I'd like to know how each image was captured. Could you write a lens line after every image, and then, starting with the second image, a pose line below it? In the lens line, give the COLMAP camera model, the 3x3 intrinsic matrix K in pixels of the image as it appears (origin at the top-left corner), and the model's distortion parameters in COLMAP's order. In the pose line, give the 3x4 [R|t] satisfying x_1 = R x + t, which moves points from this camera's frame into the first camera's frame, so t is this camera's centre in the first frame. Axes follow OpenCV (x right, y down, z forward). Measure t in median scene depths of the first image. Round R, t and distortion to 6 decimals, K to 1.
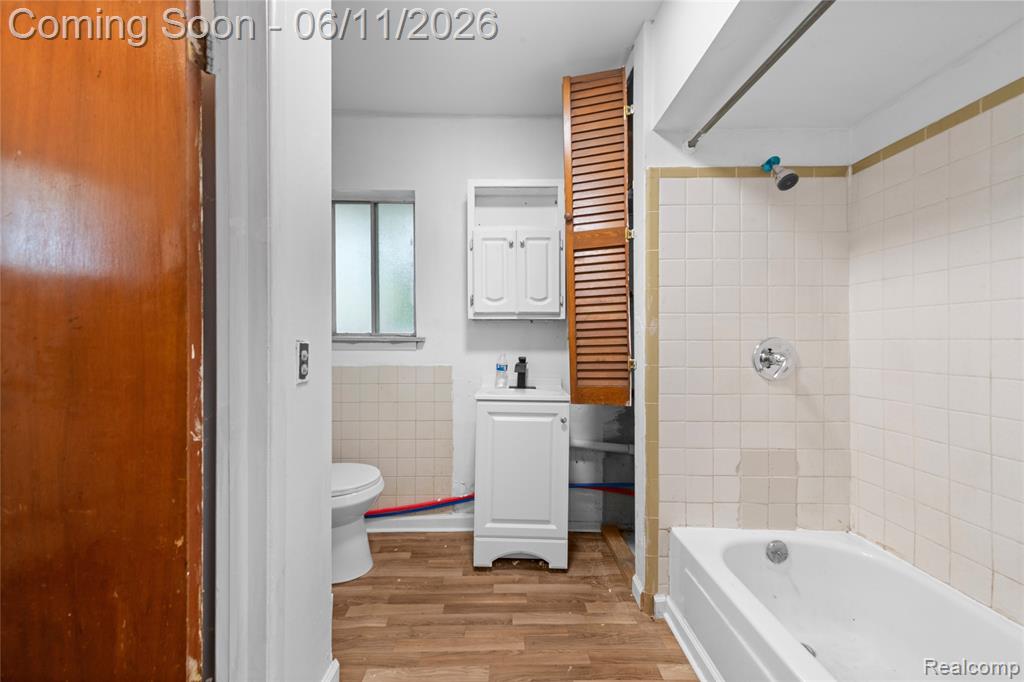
lens RADIAL K [[406.1, 0, 504.8], [0, 406.1, 337.6], [0, 0, 1]] dist [0.000235, -0.000116]
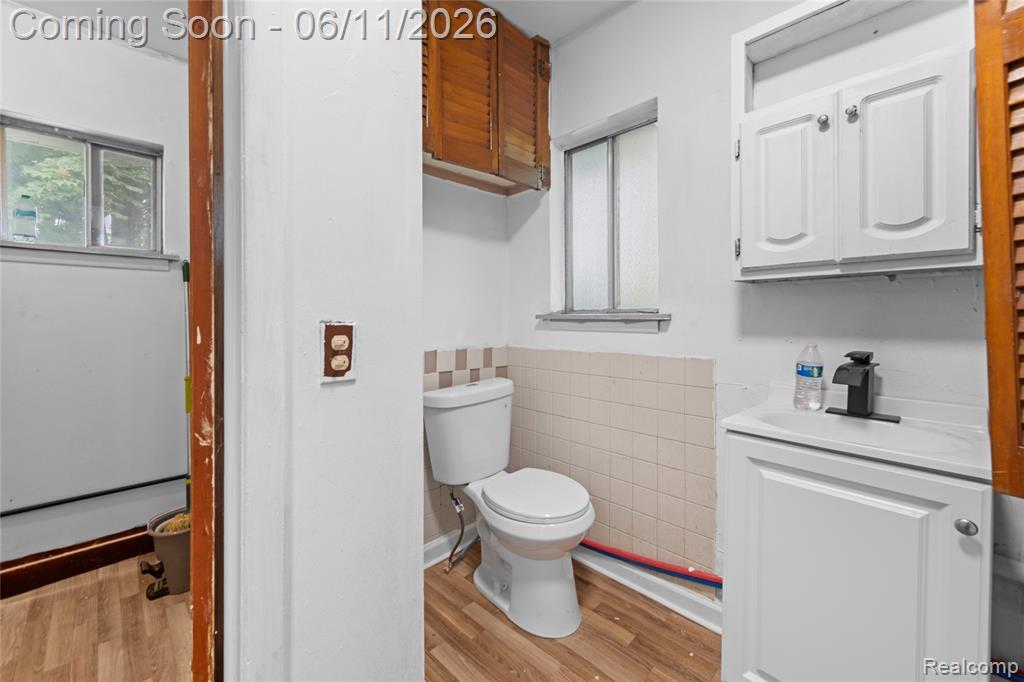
lens RADIAL K [[410.0, 0, 511.9], [0, 410.0, 320.7], [0, 0, 1]] dist [0.002954, -0.000175]
pose [[0.695095, 0.000186, -0.718918, 0.111407], [0.009692, 0.999907, 0.009631, 0.001361], [0.718853, -0.013662, 0.695028, 0.379103]]
